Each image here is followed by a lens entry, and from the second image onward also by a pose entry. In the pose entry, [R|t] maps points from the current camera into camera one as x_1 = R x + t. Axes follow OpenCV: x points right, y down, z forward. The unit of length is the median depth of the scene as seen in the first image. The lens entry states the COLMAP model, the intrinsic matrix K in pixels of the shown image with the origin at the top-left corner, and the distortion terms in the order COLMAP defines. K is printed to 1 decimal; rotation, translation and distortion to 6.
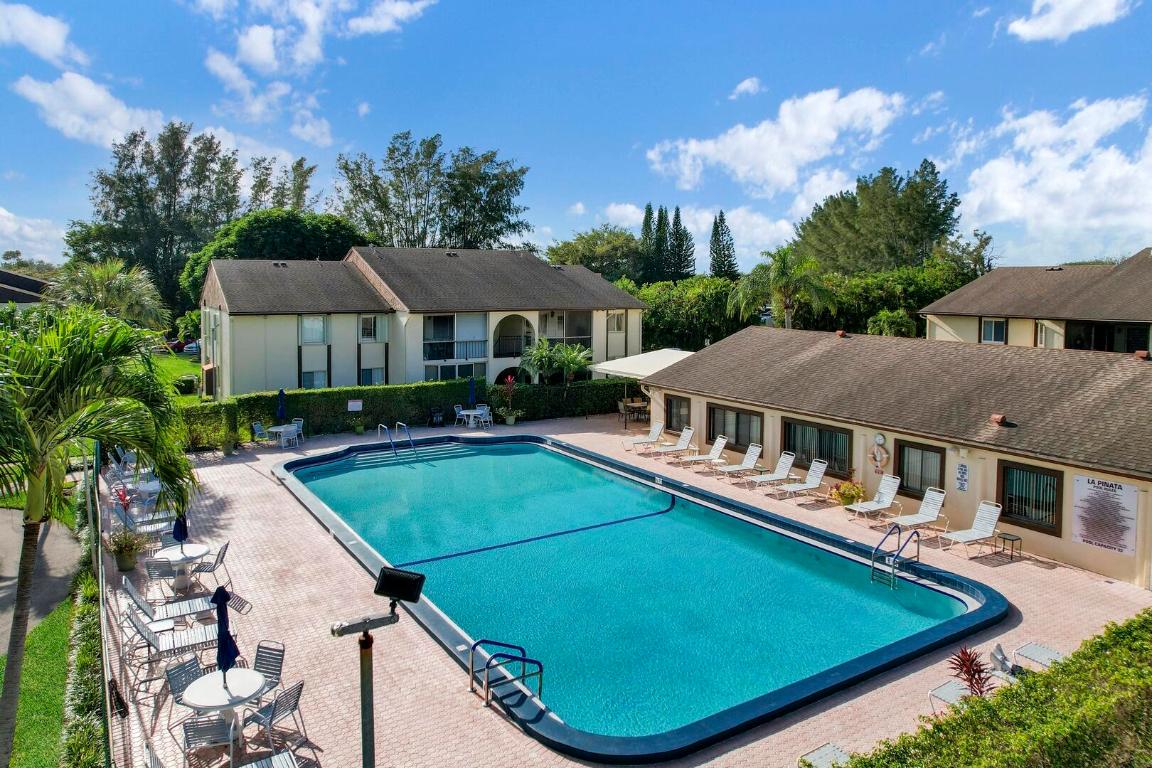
lens RADIAL K [[799.7, 0, 568.9], [0, 799.7, 384.4], [0, 0, 1]] dist [-0.005252, -0.002719]
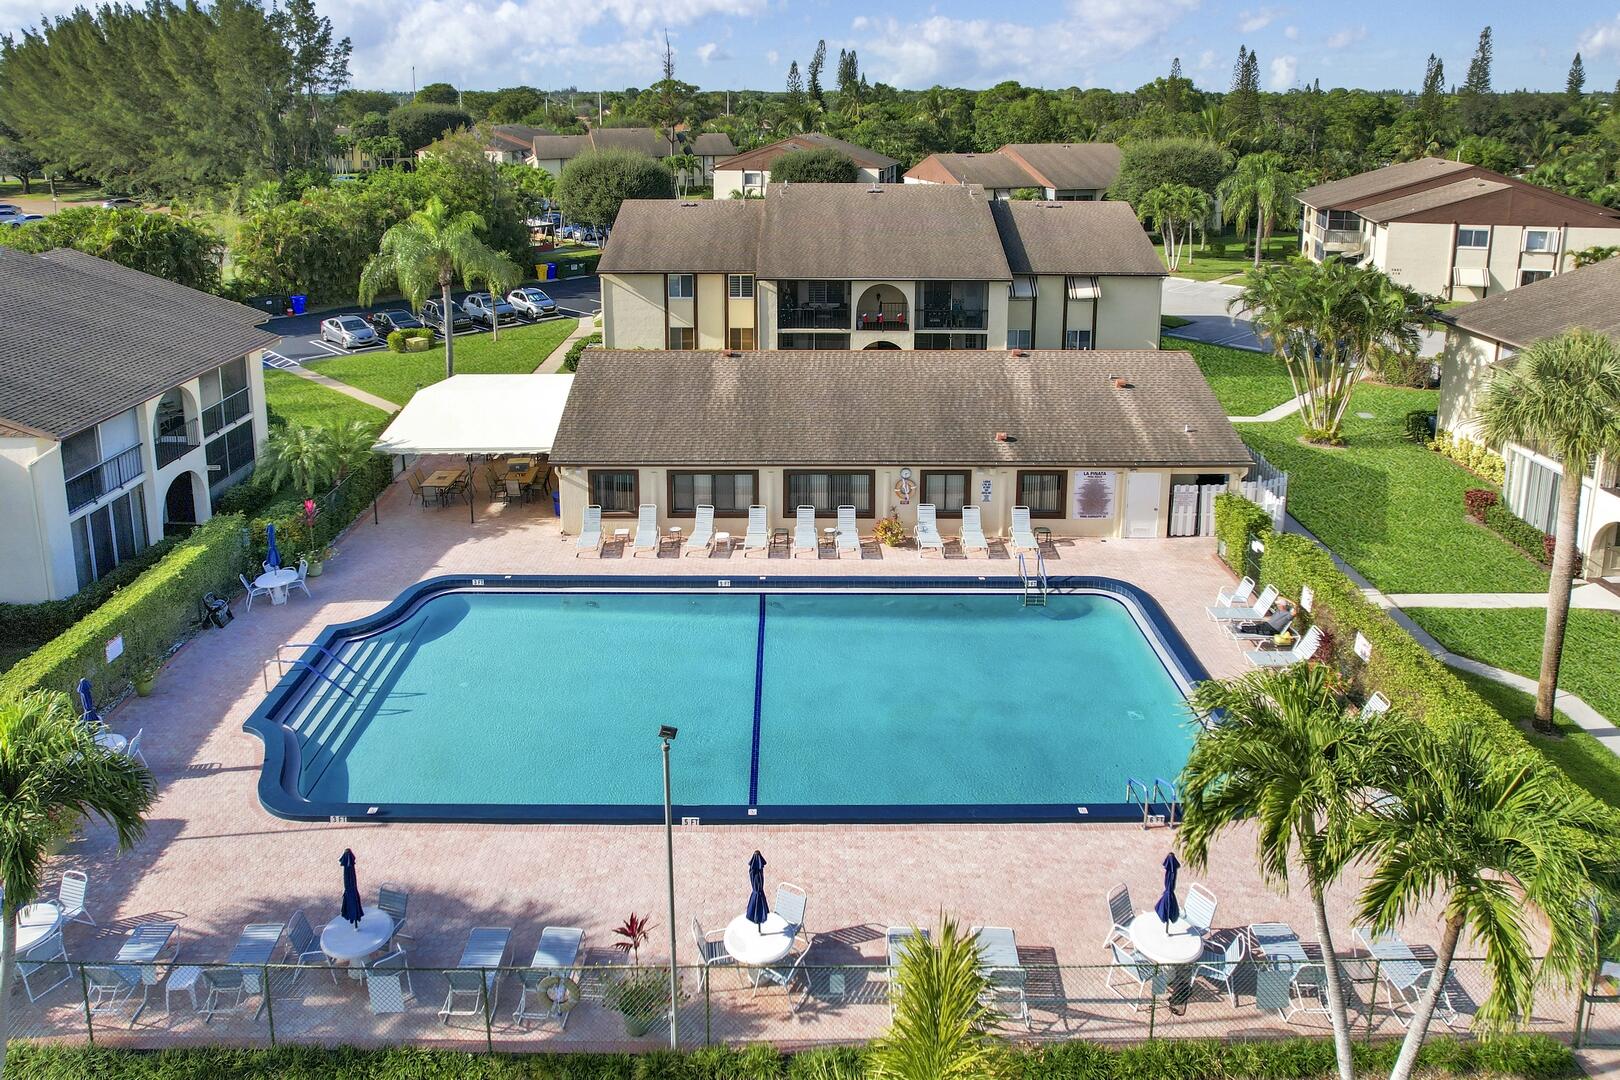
lens RADIAL K [[1124.6, 0, 800.0], [0, 1124.6, 540.6], [0, 0, 1]] dist [-0.005252, -0.002719]
pose [[0.479453, -0.332939, 0.811959, -0.839534], [0.091095, 0.939121, 0.331290, -0.324188], [-0.872827, -0.084872, 0.480594, 0.371218]]
